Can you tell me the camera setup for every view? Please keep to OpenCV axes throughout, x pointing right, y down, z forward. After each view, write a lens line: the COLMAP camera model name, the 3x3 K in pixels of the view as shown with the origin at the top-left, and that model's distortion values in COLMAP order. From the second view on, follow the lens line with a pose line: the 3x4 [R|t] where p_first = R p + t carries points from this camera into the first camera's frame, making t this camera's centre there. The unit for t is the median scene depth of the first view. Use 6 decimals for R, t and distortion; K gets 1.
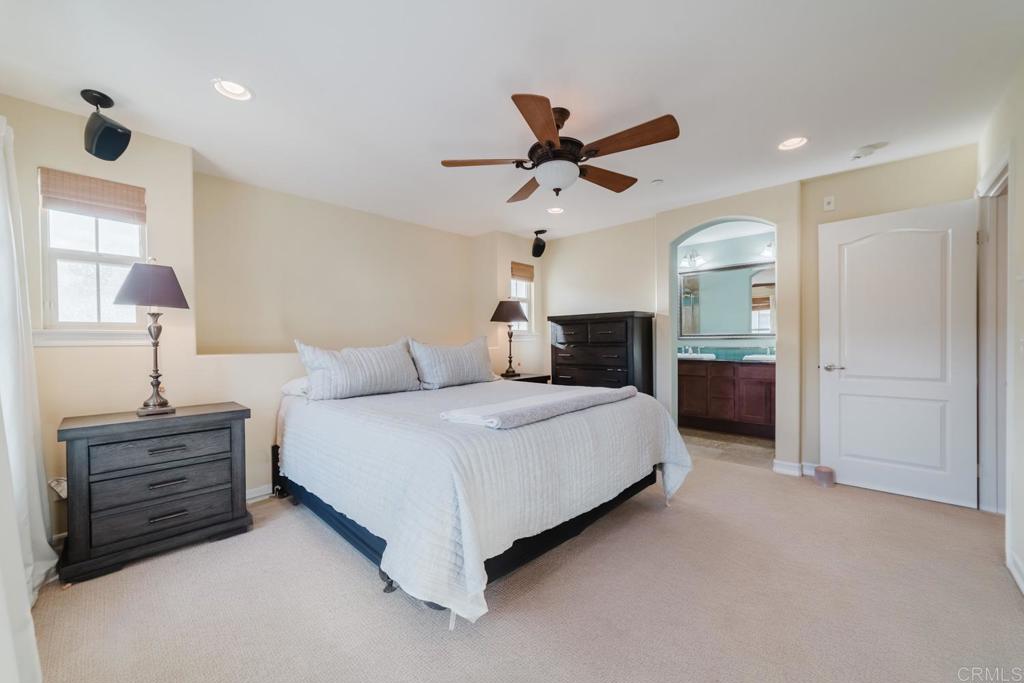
lens RADIAL K [[391.9, 0, 512.0], [0, 391.9, 341.5], [0, 0, 1]] dist [-0.000885, 0.000316]
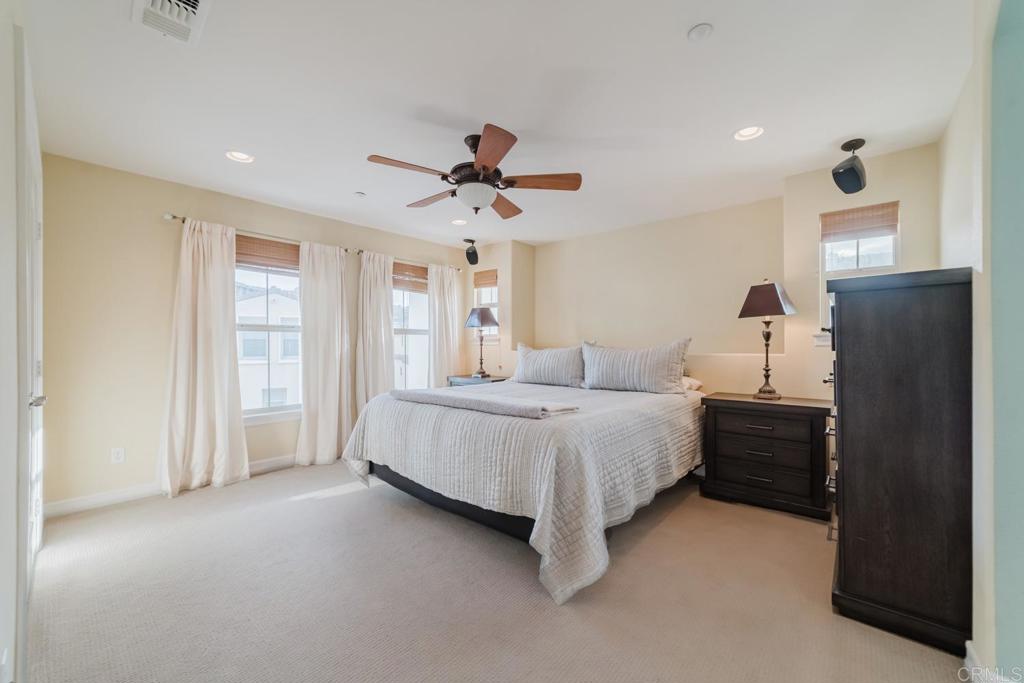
lens RADIAL K [[395.3, 0, 610.7], [0, 395.3, 345.1], [0, 0, 1]] dist [0.000068, 0.000079]
pose [[0.146625, 0.012287, -0.989116, 1.098872], [-0.005245, 0.999918, 0.011644, -0.013651], [0.989178, 0.003480, 0.146678, 1.136264]]
